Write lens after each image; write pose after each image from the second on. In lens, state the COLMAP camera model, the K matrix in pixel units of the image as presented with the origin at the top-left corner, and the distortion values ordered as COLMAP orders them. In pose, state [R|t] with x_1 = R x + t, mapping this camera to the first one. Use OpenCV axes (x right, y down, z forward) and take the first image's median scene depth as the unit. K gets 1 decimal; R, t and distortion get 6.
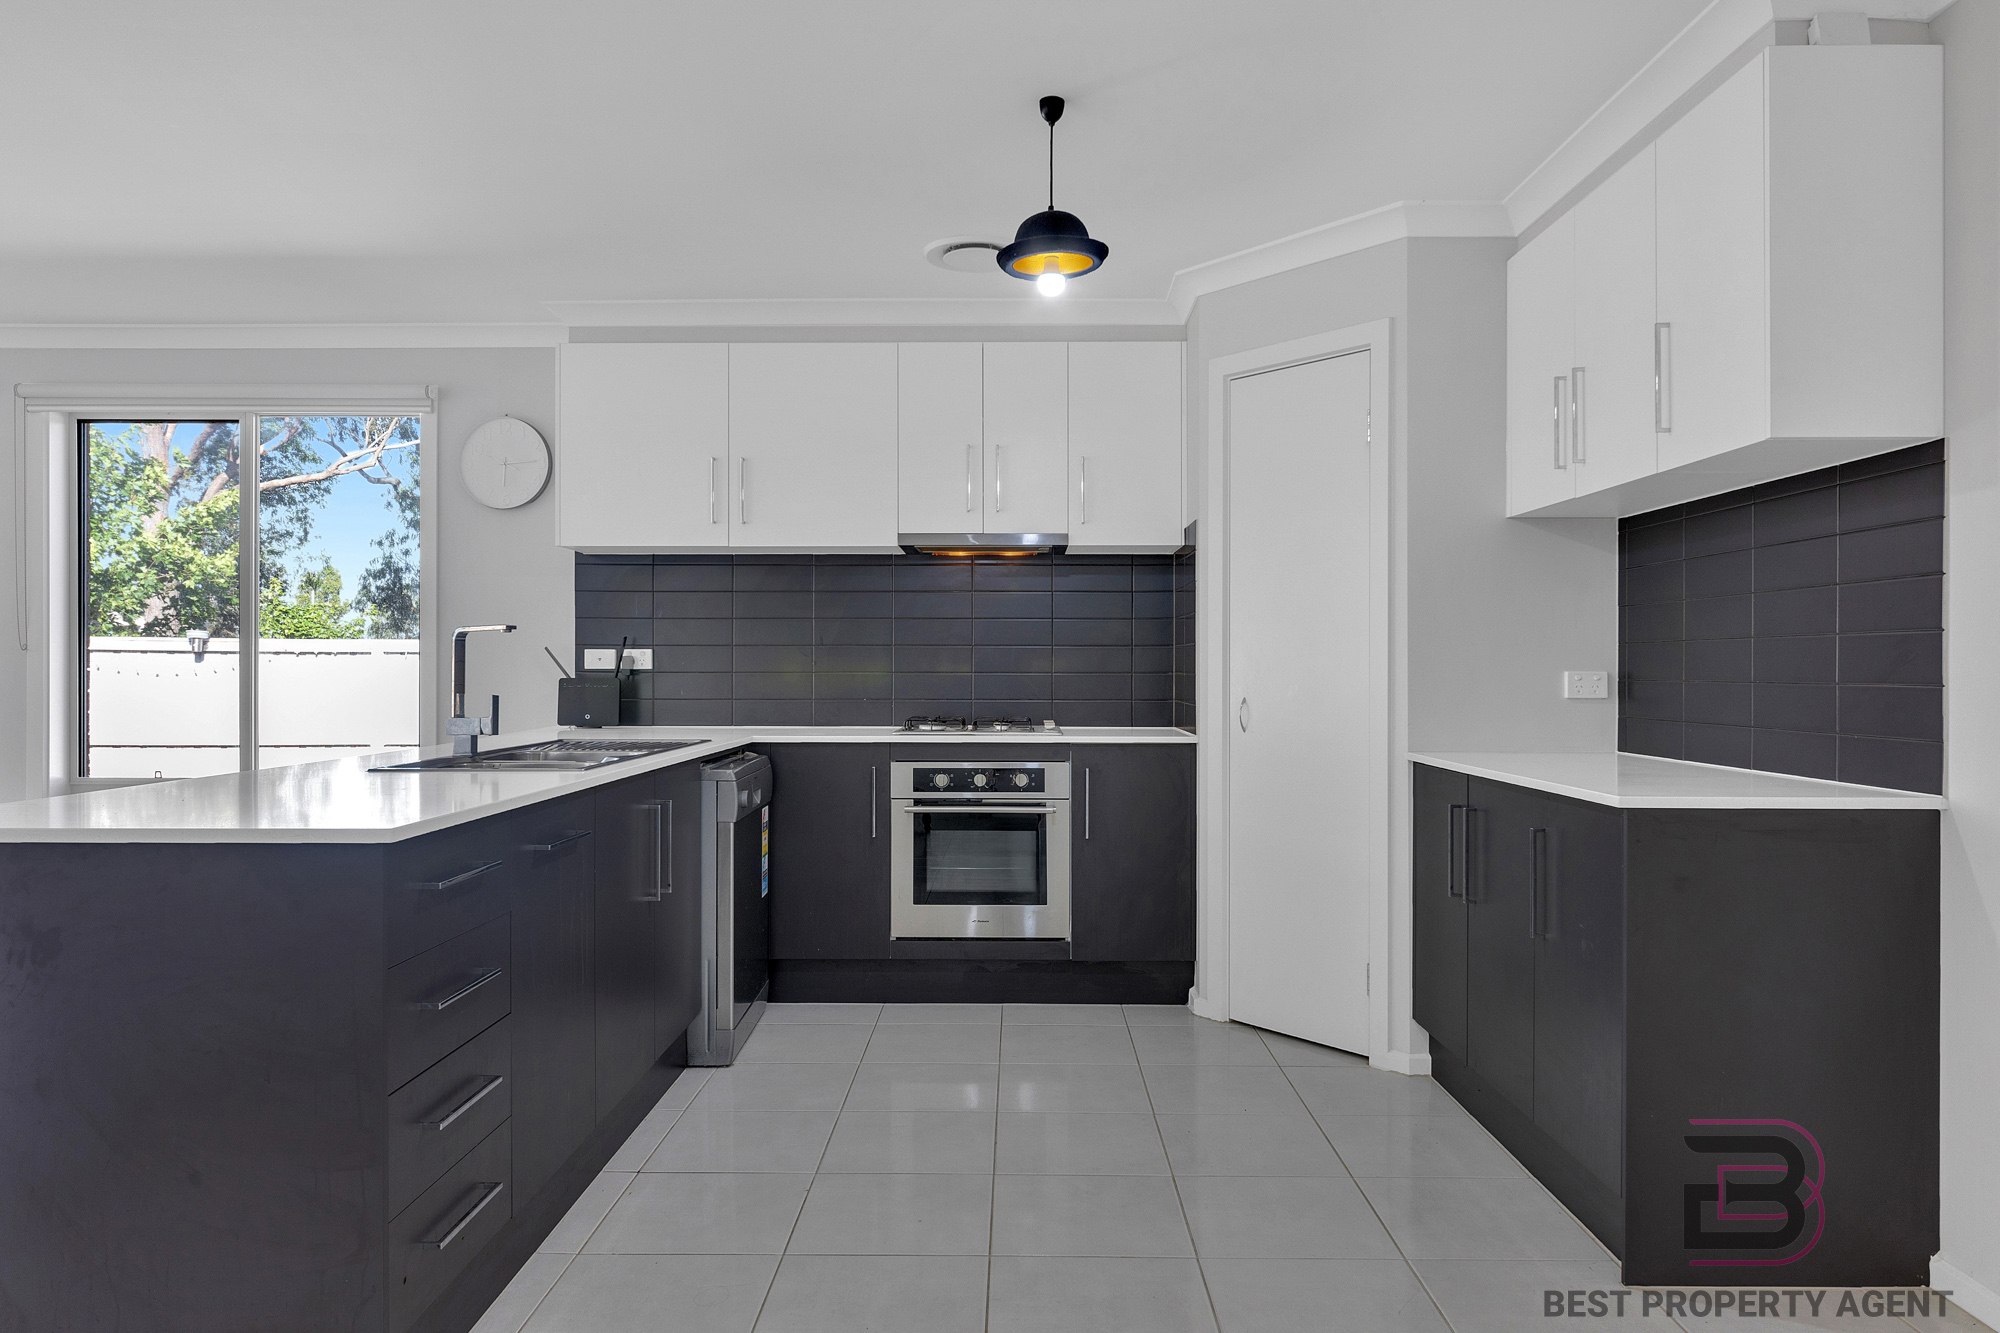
lens RADIAL K [[1269.6, 0, 1004.6], [0, 1269.6, 671.4], [0, 0, 1]] dist [-0.005073, -0.003055]
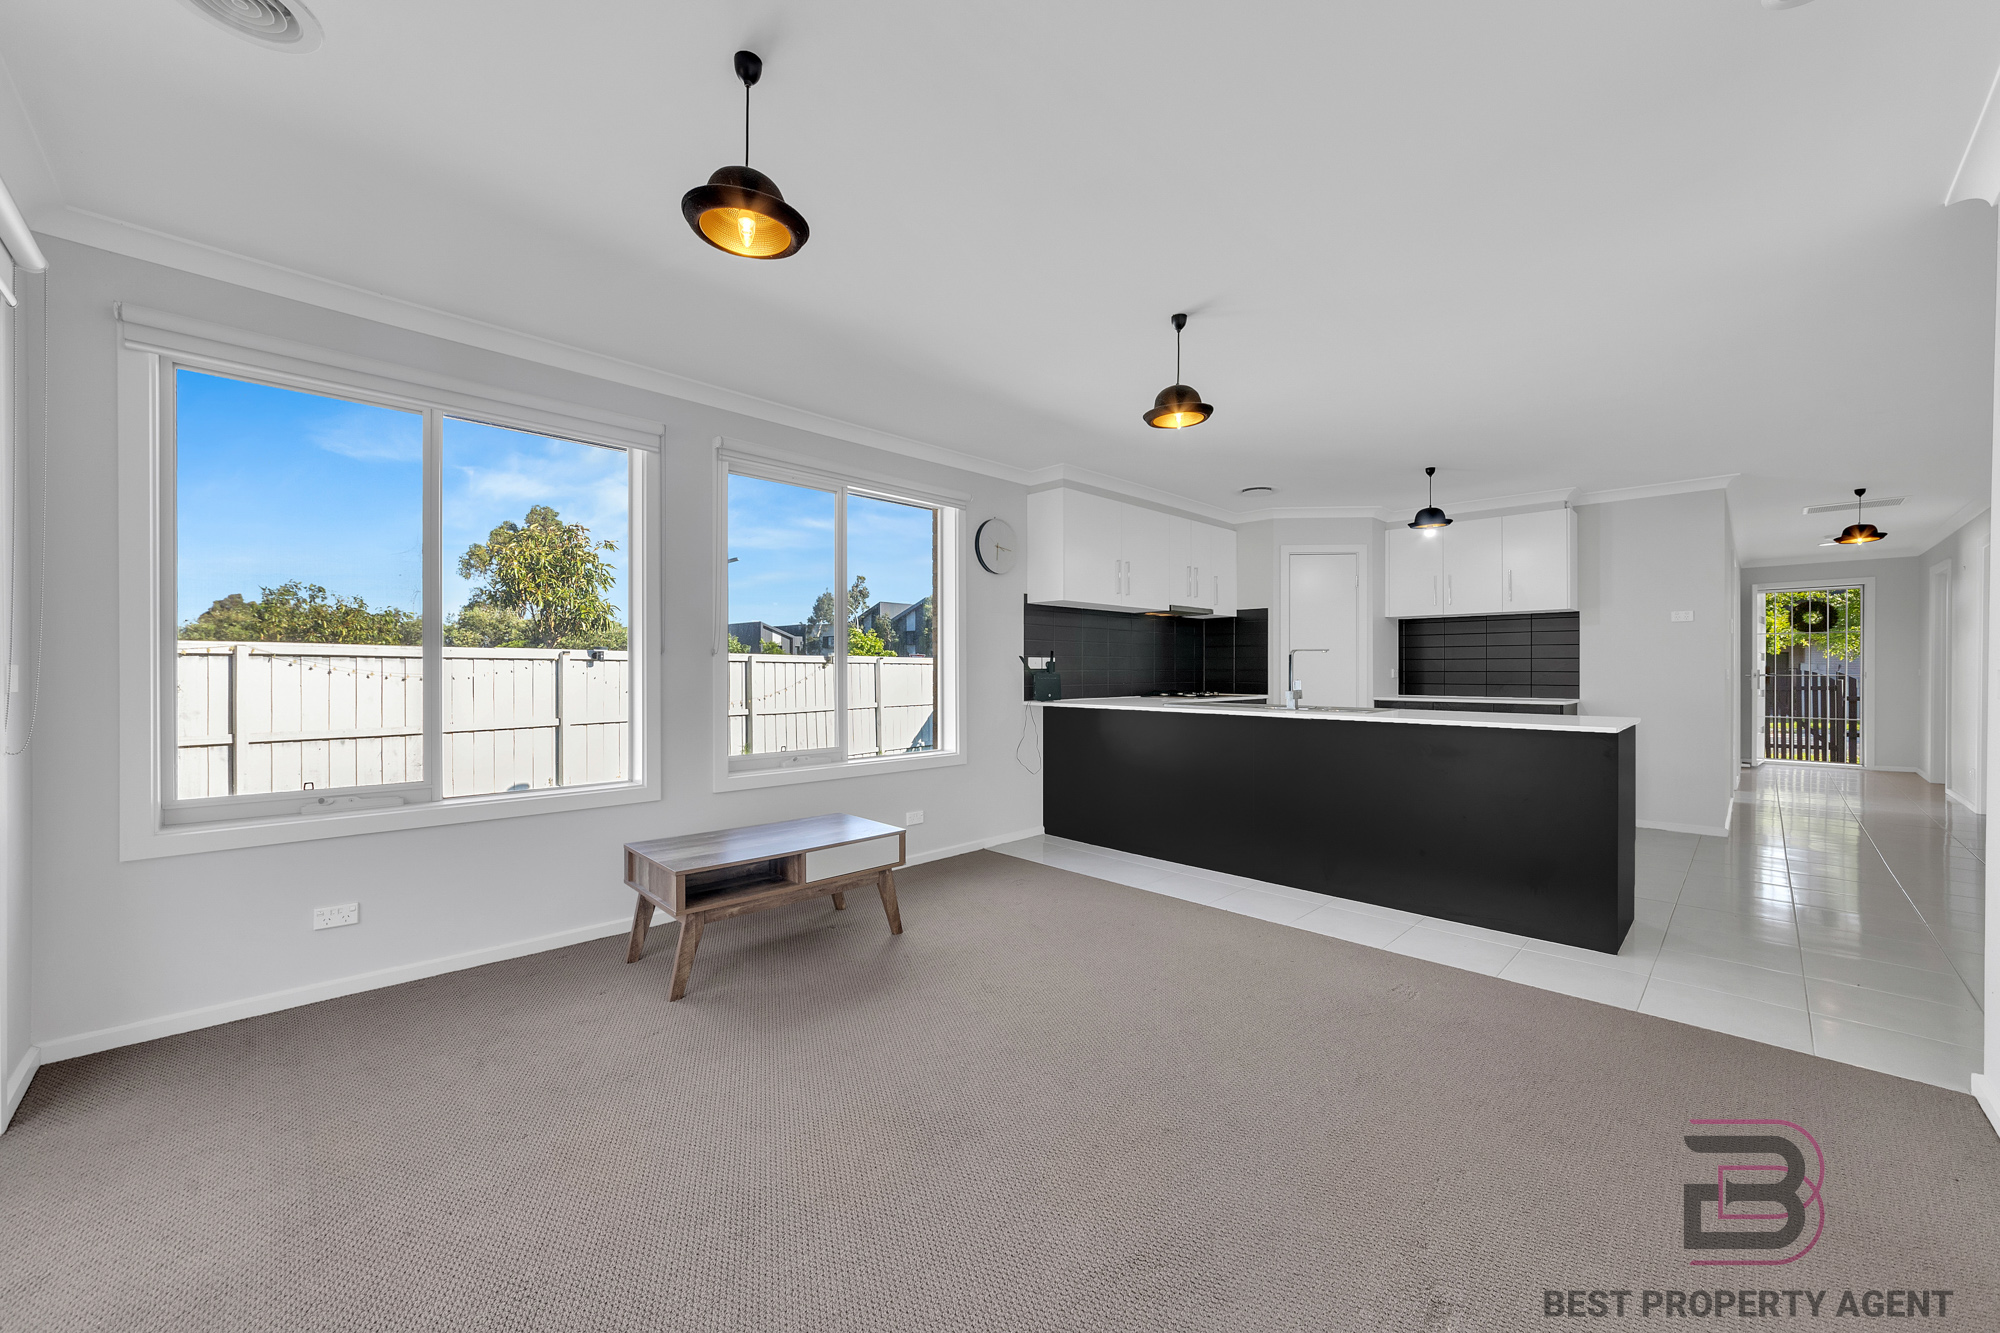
lens RADIAL K [[754.7, 0, 1003.0], [0, 754.7, 671.7], [0, 0, 1]] dist [-0.000048, 0.000896]
pose [[0.701349, -0.005526, 0.712797, -1.258464], [0.004815, 0.999984, 0.003015, -0.003094], [-0.712802, 0.001318, 0.701364, 0.336297]]
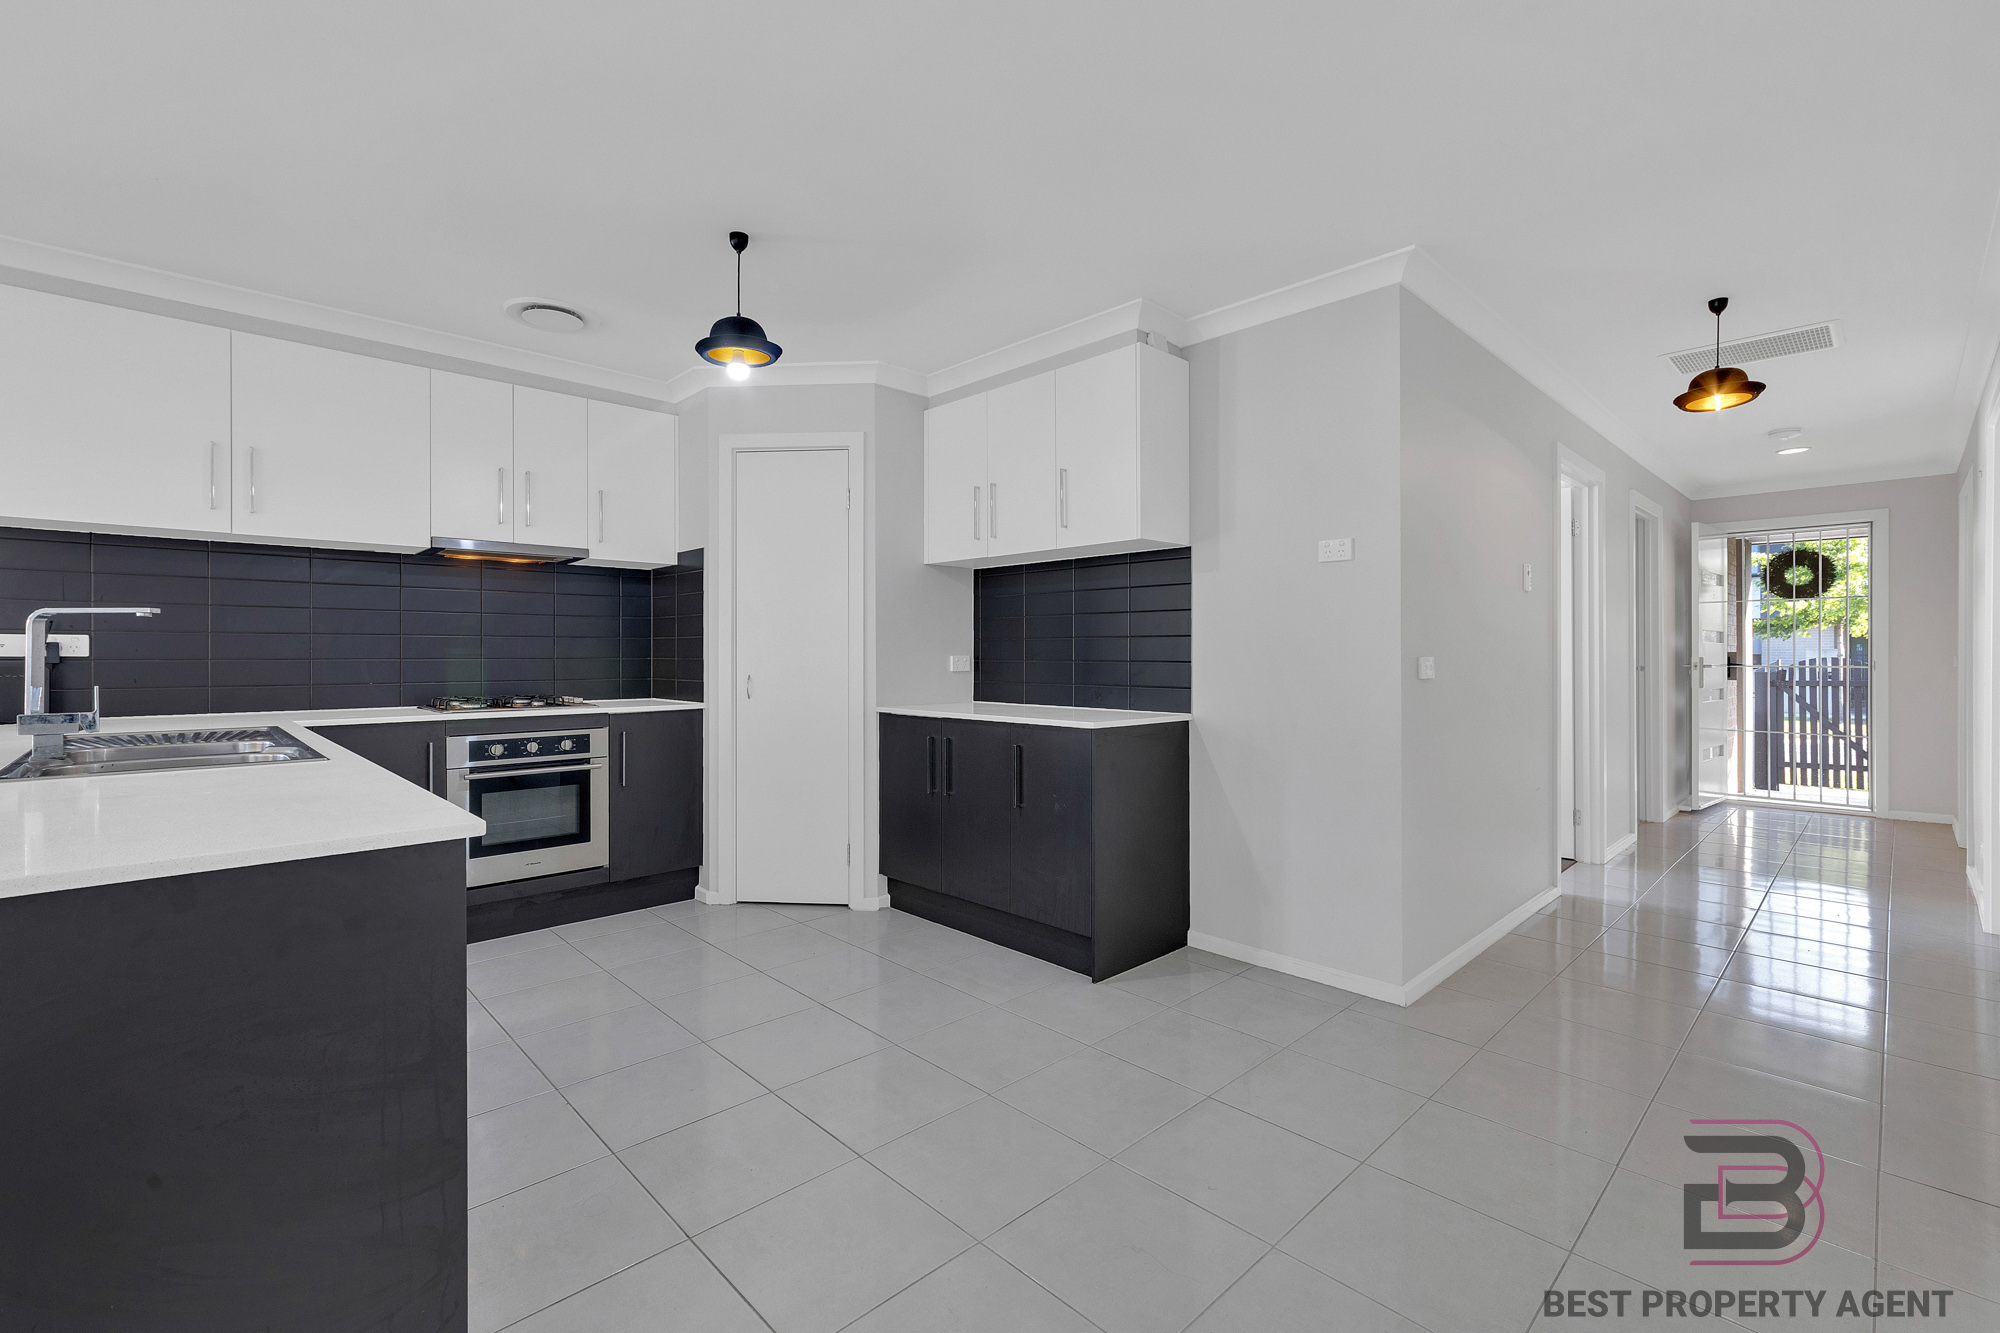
lens RADIAL K [[862.2, 0, 992.5], [0, 862.2, 652.9], [0, 0, 1]] dist [0.000515, -0.001499]
pose [[0.718962, -0.000965, 0.695049, -0.278263], [0.003768, 0.999990, -0.002510, -0.000800], [-0.695039, 0.004423, 0.718958, 0.101881]]
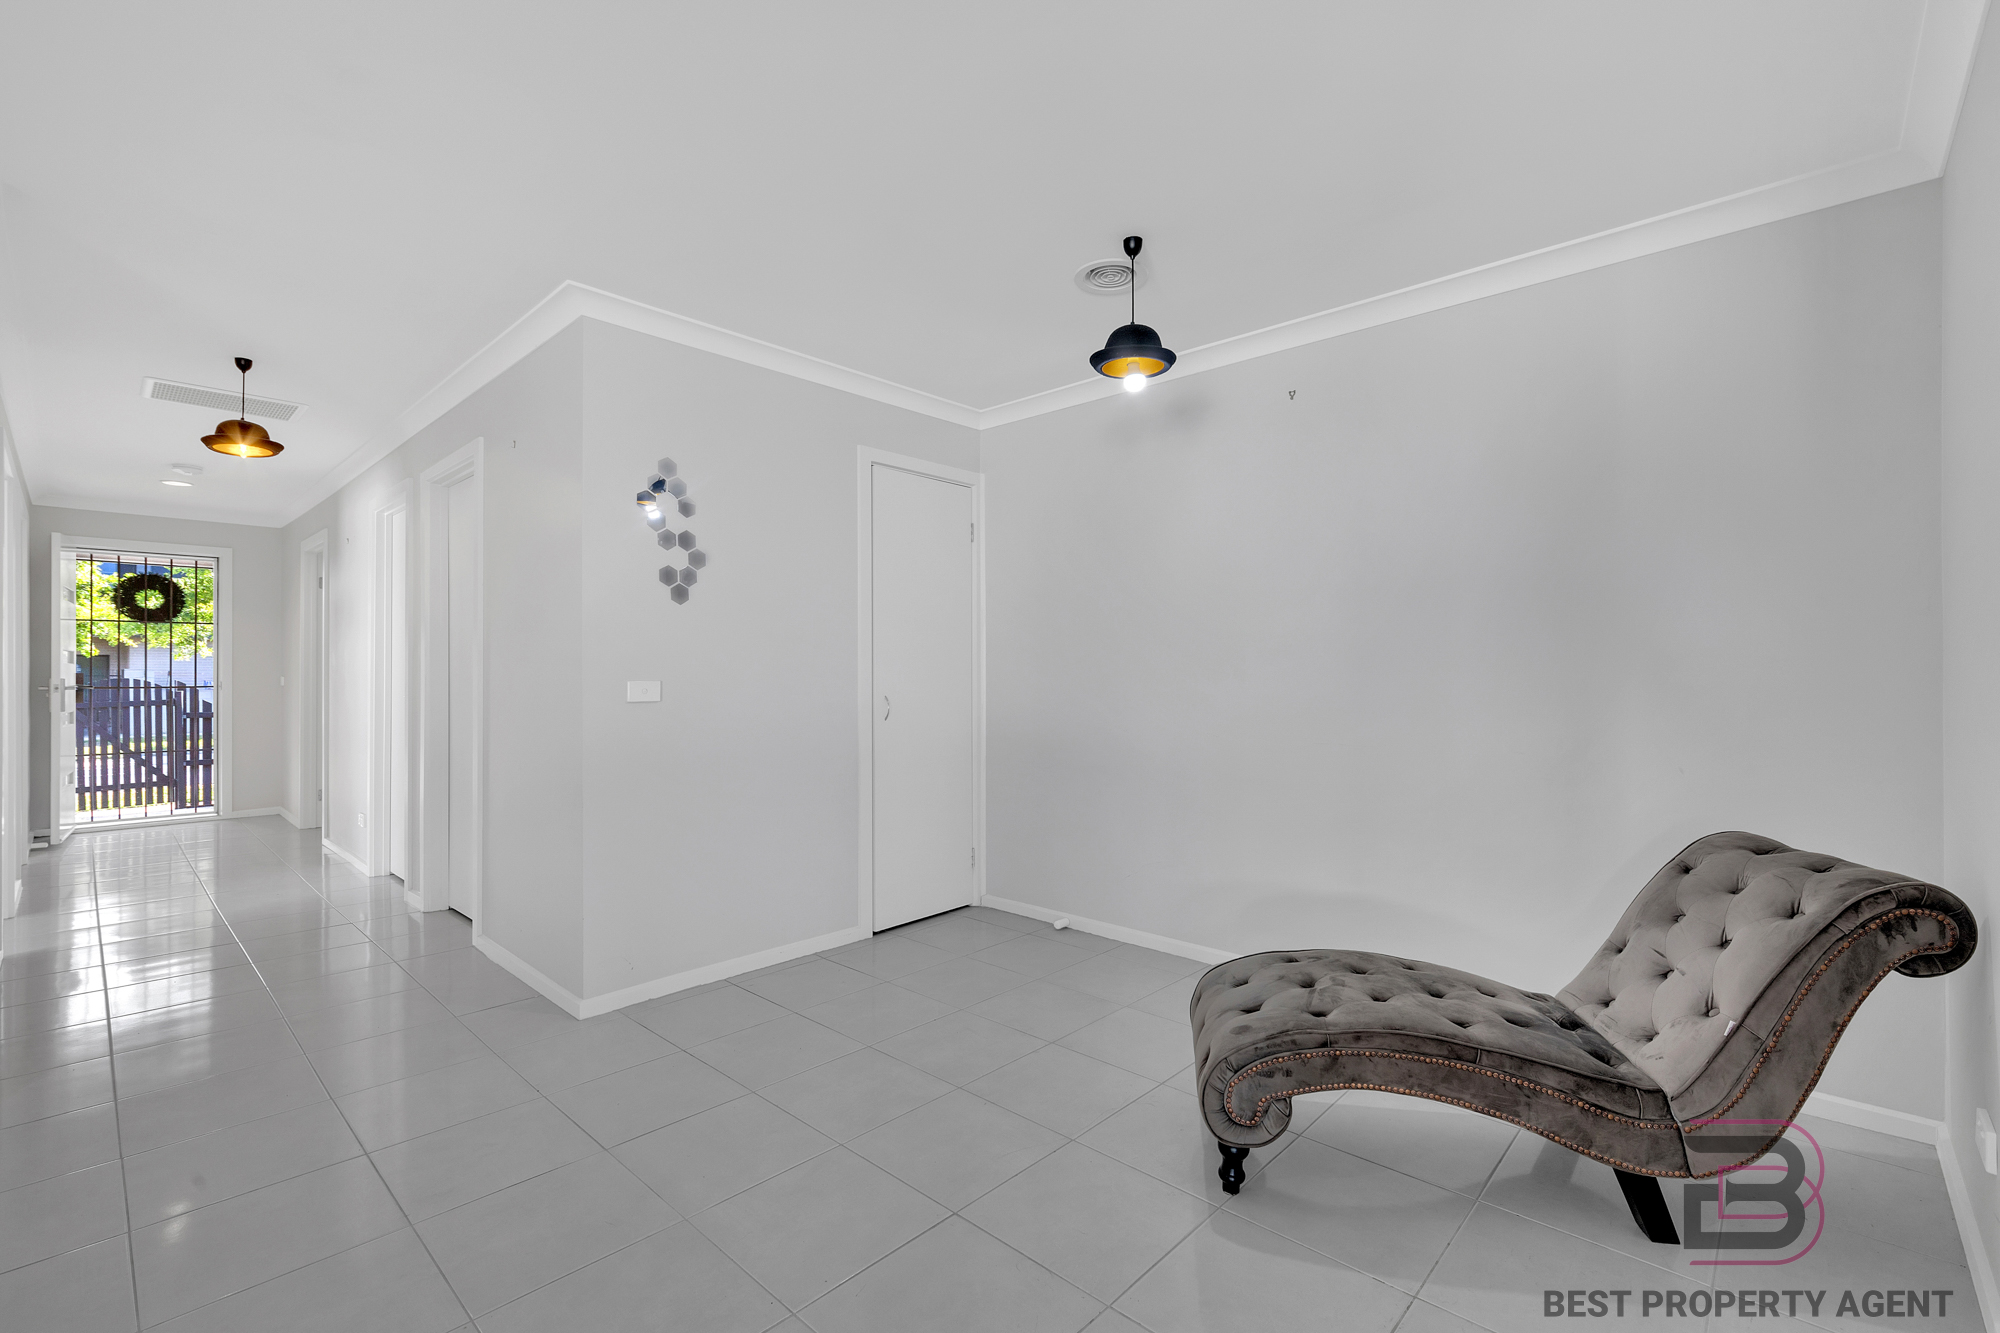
lens RADIAL K [[862.2, 0, 1013.6], [0, 862.2, 656.2], [0, 0, 1]] dist [0.000515, -0.001499]
pose [[-0.742097, 0.011457, 0.670195, -0.410488], [0.005666, 0.999925, -0.010821, -0.006251], [-0.670269, -0.004233, -0.742106, 0.314438]]
